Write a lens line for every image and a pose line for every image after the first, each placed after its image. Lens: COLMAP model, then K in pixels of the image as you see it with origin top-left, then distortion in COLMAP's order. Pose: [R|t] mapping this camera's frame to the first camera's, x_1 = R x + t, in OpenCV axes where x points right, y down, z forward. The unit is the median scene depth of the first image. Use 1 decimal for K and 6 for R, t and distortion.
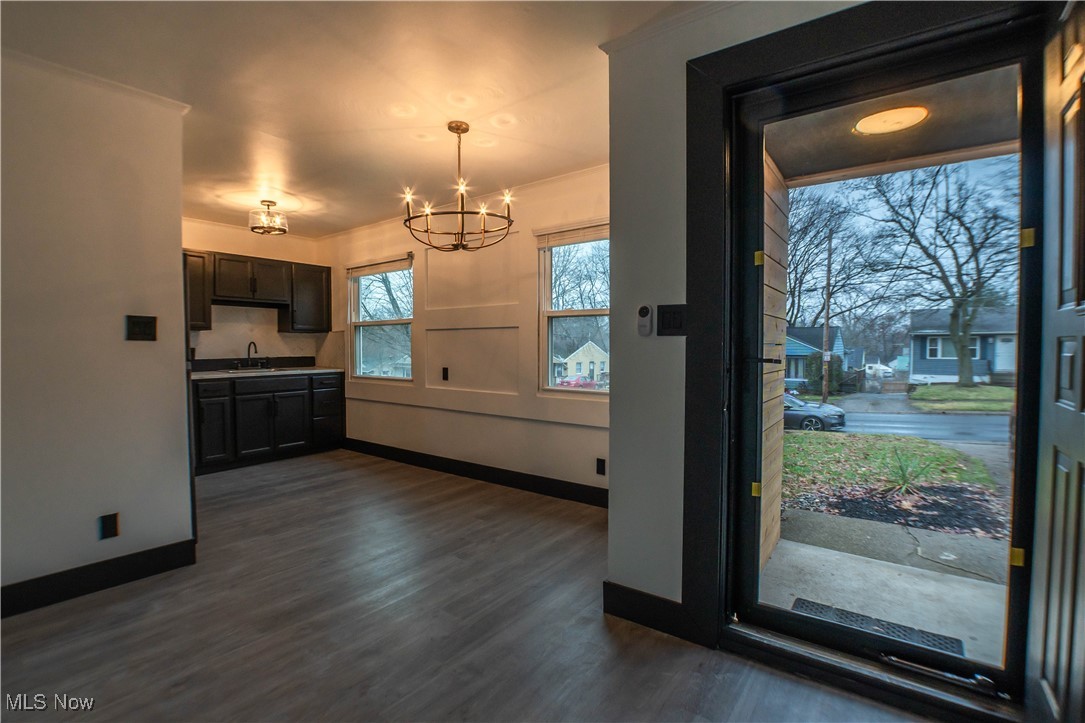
lens RADIAL K [[490.0, 0, 542.9], [0, 490.0, 359.9], [0, 0, 1]] dist [-0.029274, -0.001681]
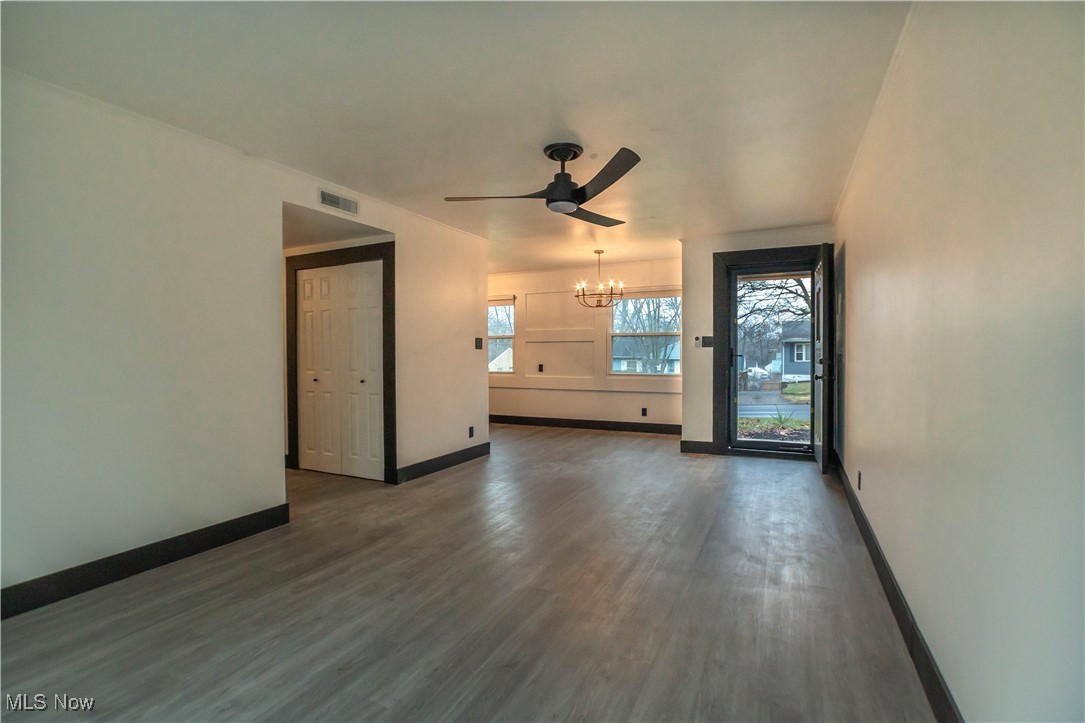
lens RADIAL K [[490.0, 0, 542.6], [0, 490.0, 360.4], [0, 0, 1]] dist [-0.029274, -0.001681]
pose [[0.981196, -0.006924, 0.192889, -0.505830], [0.009279, 0.999893, -0.011309, 0.020456], [-0.192790, 0.012886, 0.981156, -0.659197]]
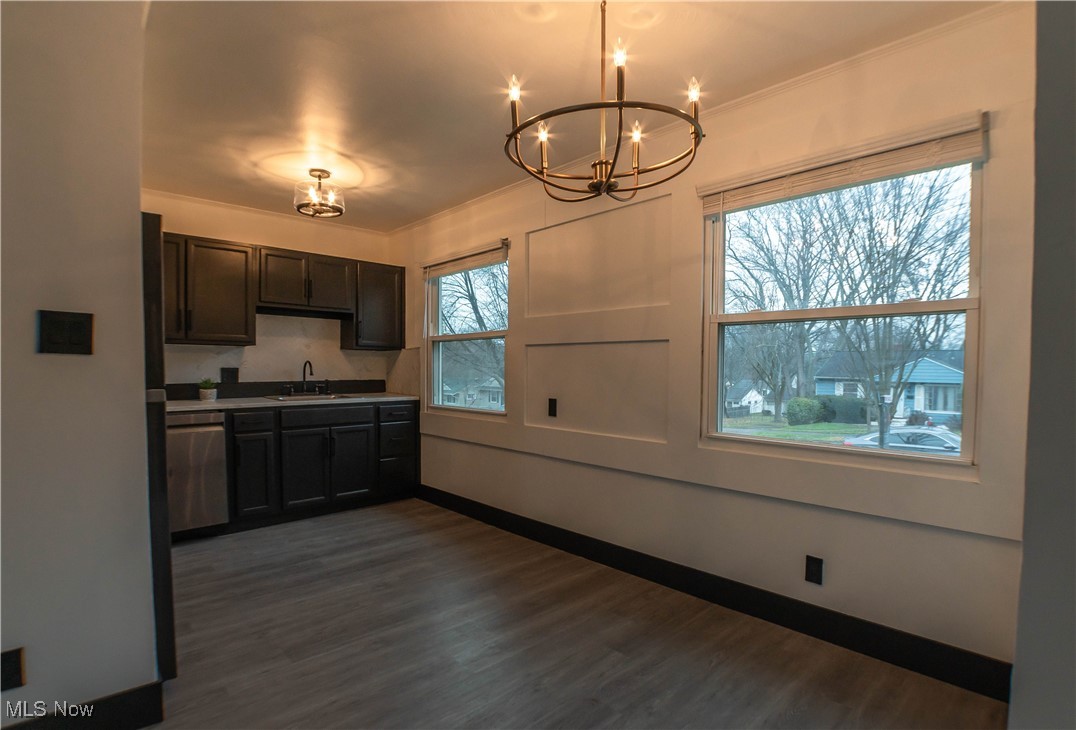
lens RADIAL K [[520.2, 0, 560.0], [0, 520.2, 386.0], [0, 0, 1]] dist [-0.018656, 0.000031]
pose [[0.989743, 0.013197, -0.142247, -0.078906], [-0.012642, 0.999909, 0.004805, -0.006070], [0.142298, -0.002957, 0.989819, 0.246789]]
